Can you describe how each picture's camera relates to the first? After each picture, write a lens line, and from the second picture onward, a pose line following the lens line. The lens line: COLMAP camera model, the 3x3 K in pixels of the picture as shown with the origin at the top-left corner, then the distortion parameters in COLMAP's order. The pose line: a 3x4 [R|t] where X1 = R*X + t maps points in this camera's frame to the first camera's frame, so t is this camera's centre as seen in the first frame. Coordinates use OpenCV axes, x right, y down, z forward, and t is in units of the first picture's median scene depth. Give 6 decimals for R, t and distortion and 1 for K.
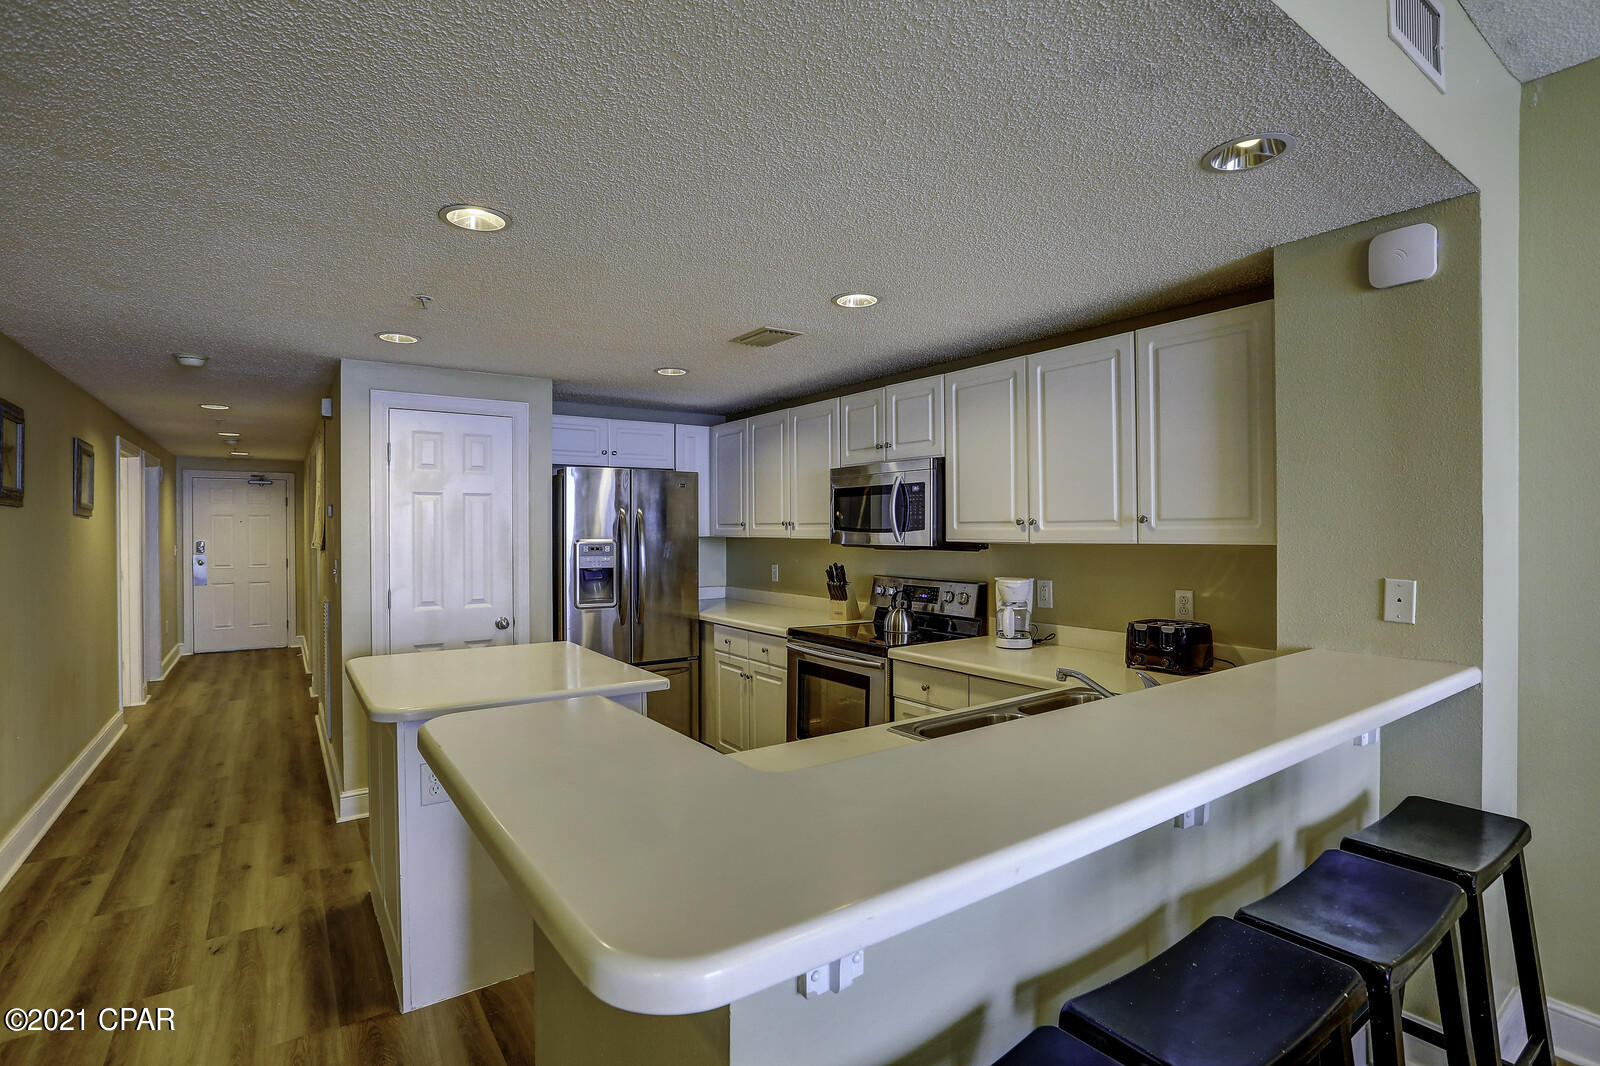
lens RADIAL K [[765.6, 0, 810.1], [0, 765.6, 530.3], [0, 0, 1]] dist [-0.047161, 0.017076]
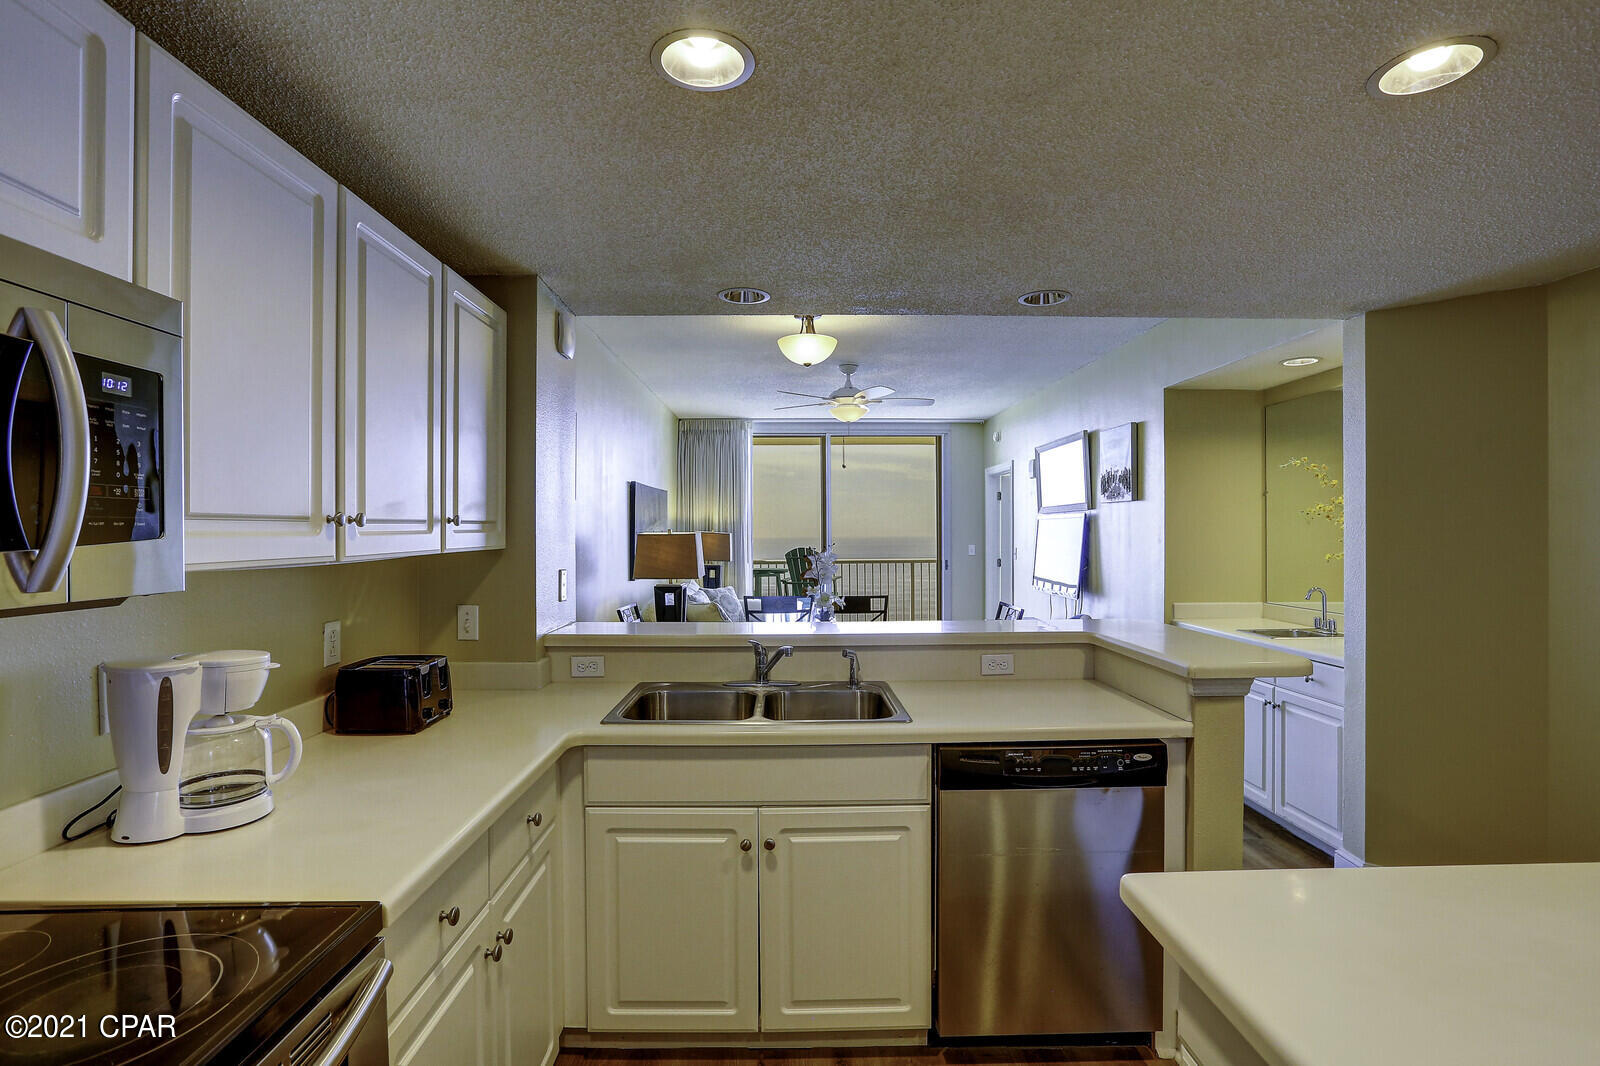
lens RADIAL K [[765.6, 0, 810.1], [0, 765.6, 530.3], [0, 0, 1]] dist [-0.047161, 0.017076]
pose [[-0.829810, 0.003935, 0.558032, -0.179151], [0.004593, 0.999989, -0.000222, -0.002133], [-0.558027, 0.002379, -0.829819, 0.925181]]
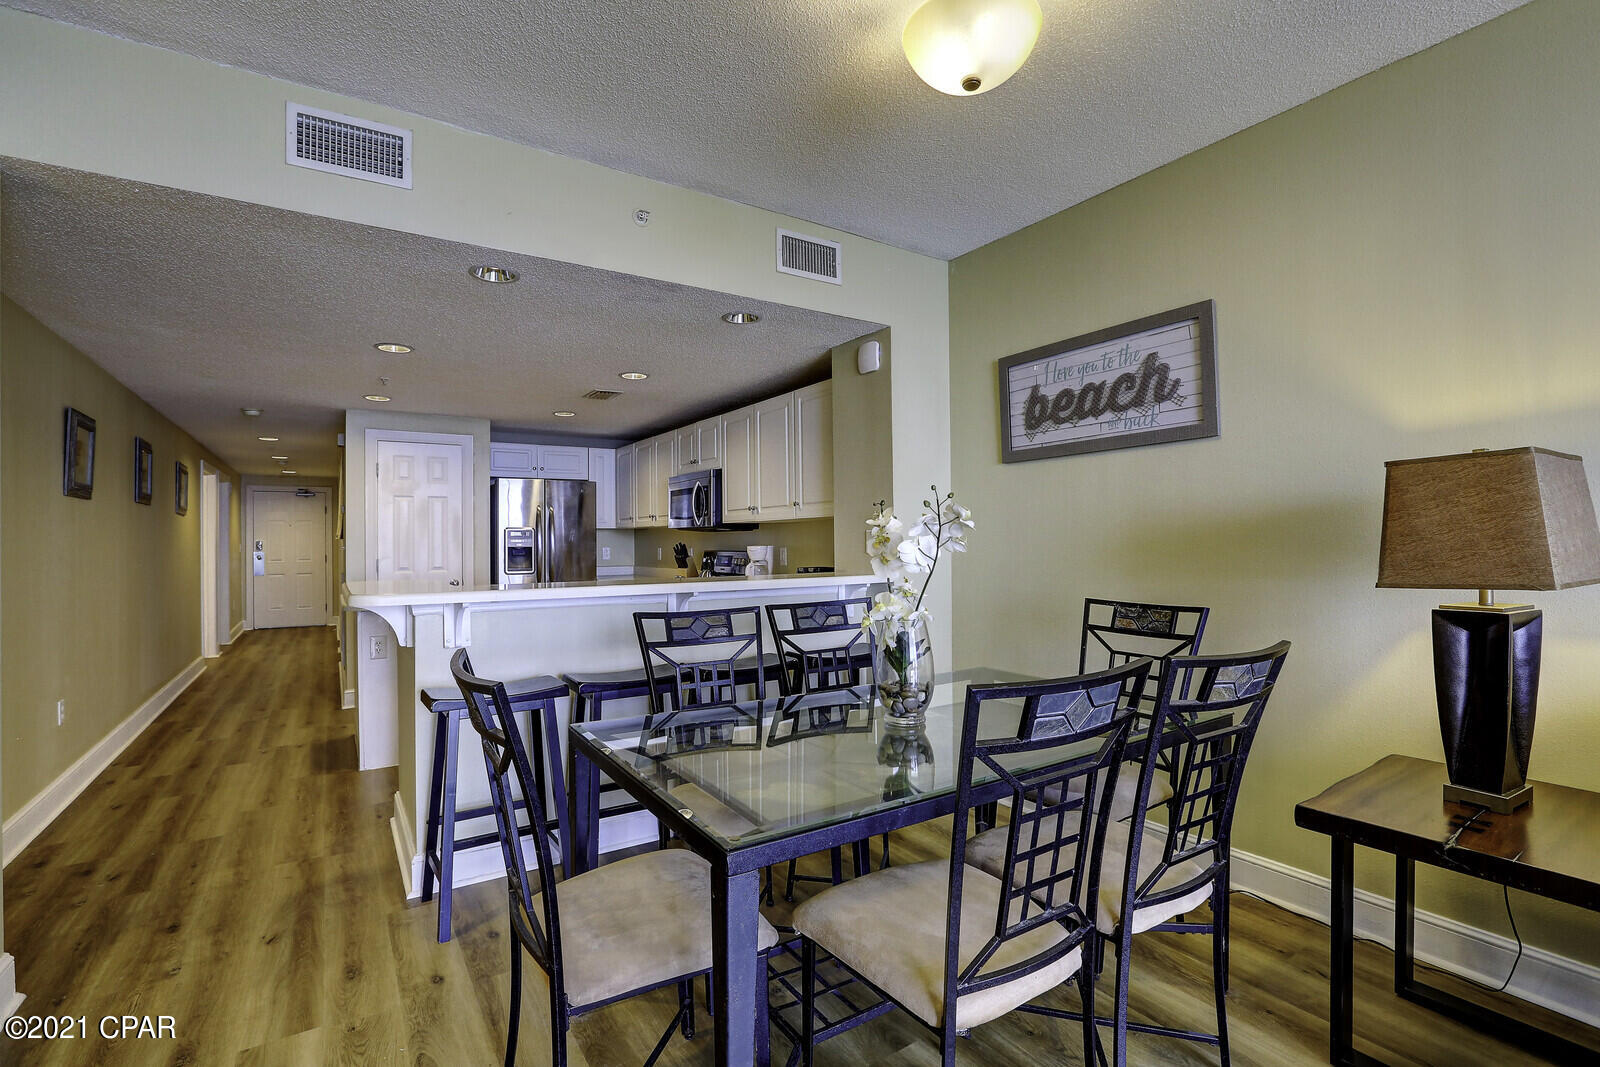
lens RADIAL K [[728.4, 0, 800.0], [0, 728.4, 533.5], [0, 0, 1]] dist [-0.046458, 0.014786]
pose [[0.999313, -0.005056, -0.036712, 0.333319], [0.004616, 0.999917, -0.012060, 0.045849], [0.036770, 0.011882, 0.999253, -0.400108]]
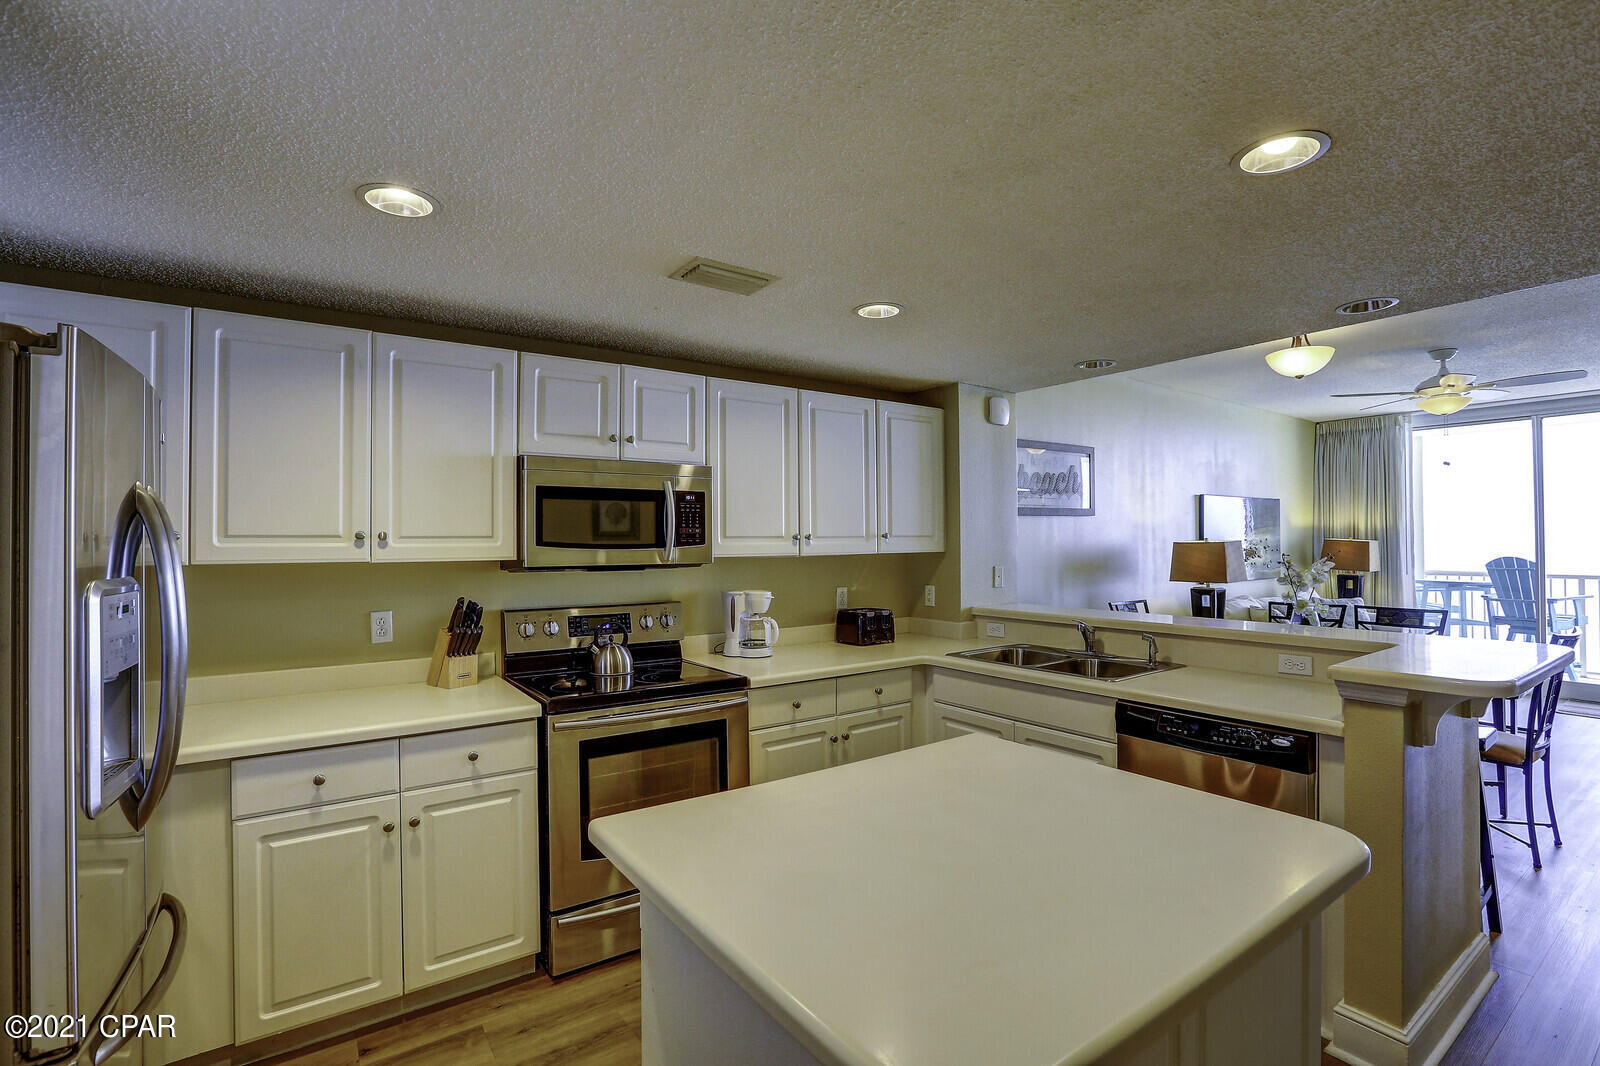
lens RADIAL K [[735.2, 0, 800.0], [0, 735.2, 533.0], [0, 0, 1]] dist [-0.079209, 0.000057]
pose [[0.000814, 0.012396, 0.999923, -0.595038], [0.007115, 0.999898, -0.012402, -0.002774], [-0.999974, 0.007125, 0.000726, 0.748679]]
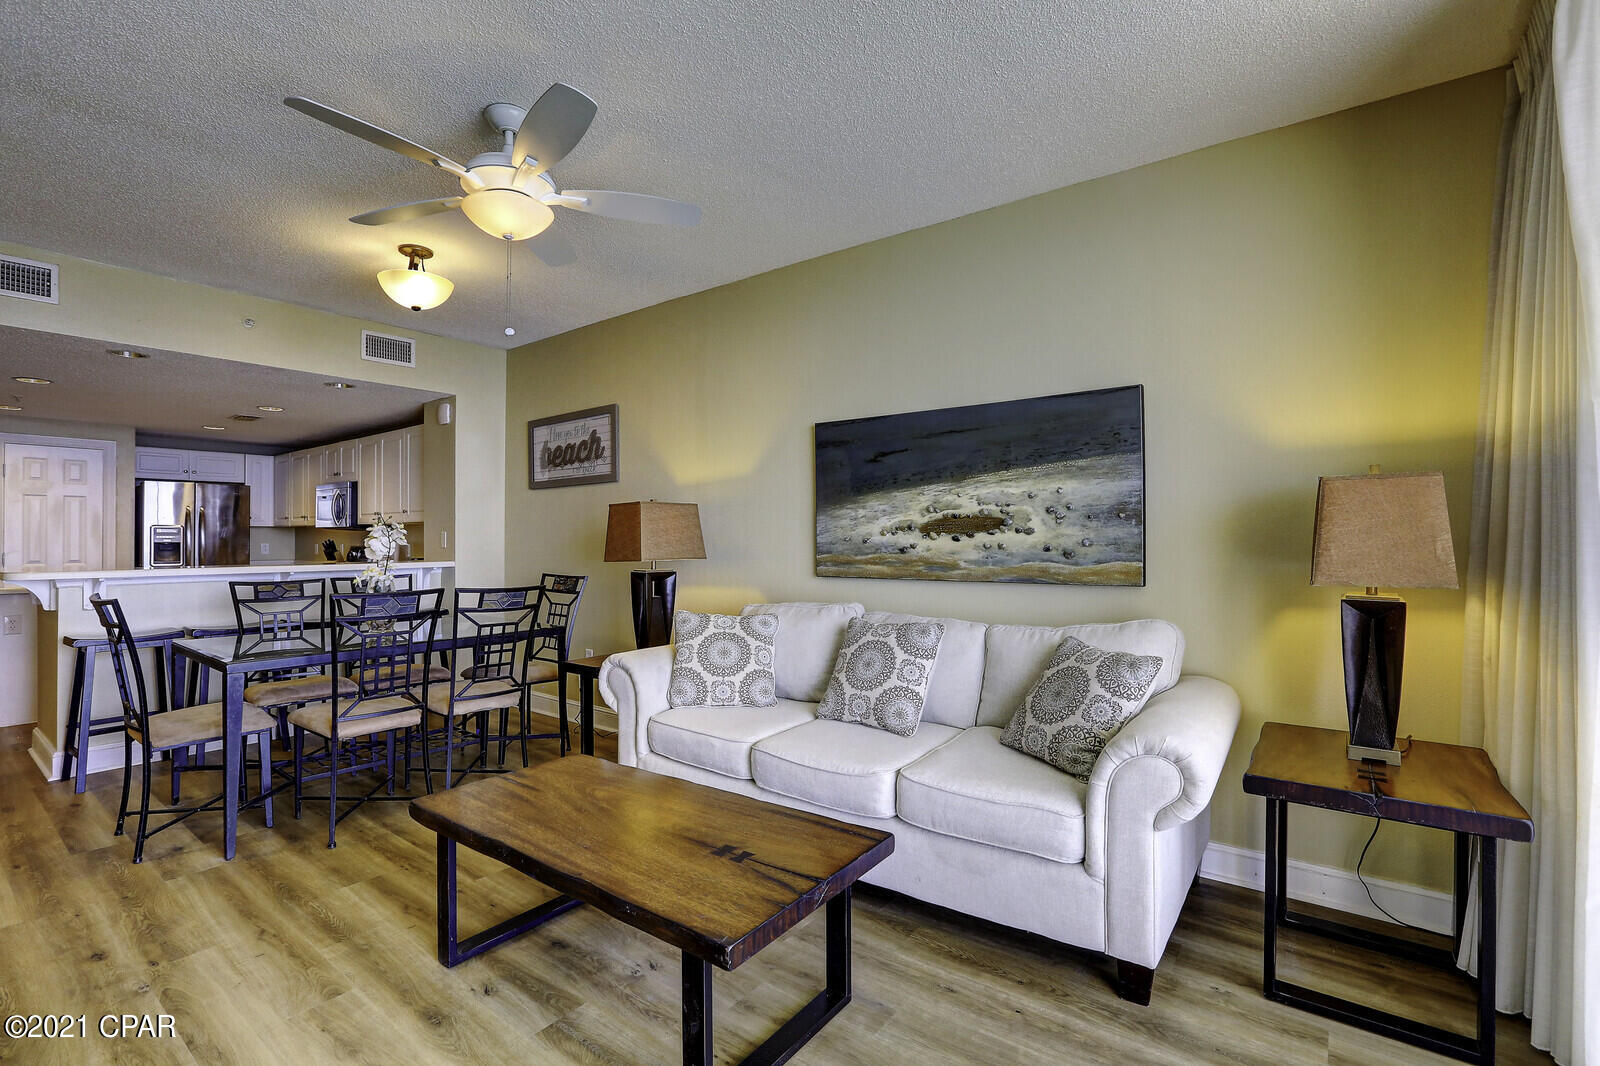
lens RADIAL K [[728.4, 0, 800.0], [0, 728.4, 533.0], [0, 0, 1]] dist [-0.046458, 0.014786]
pose [[0.954984, 0.003973, 0.296631, 0.611267], [-0.000655, 0.999936, -0.011287, 0.048171], [-0.296657, 0.010585, 0.954925, -0.924306]]
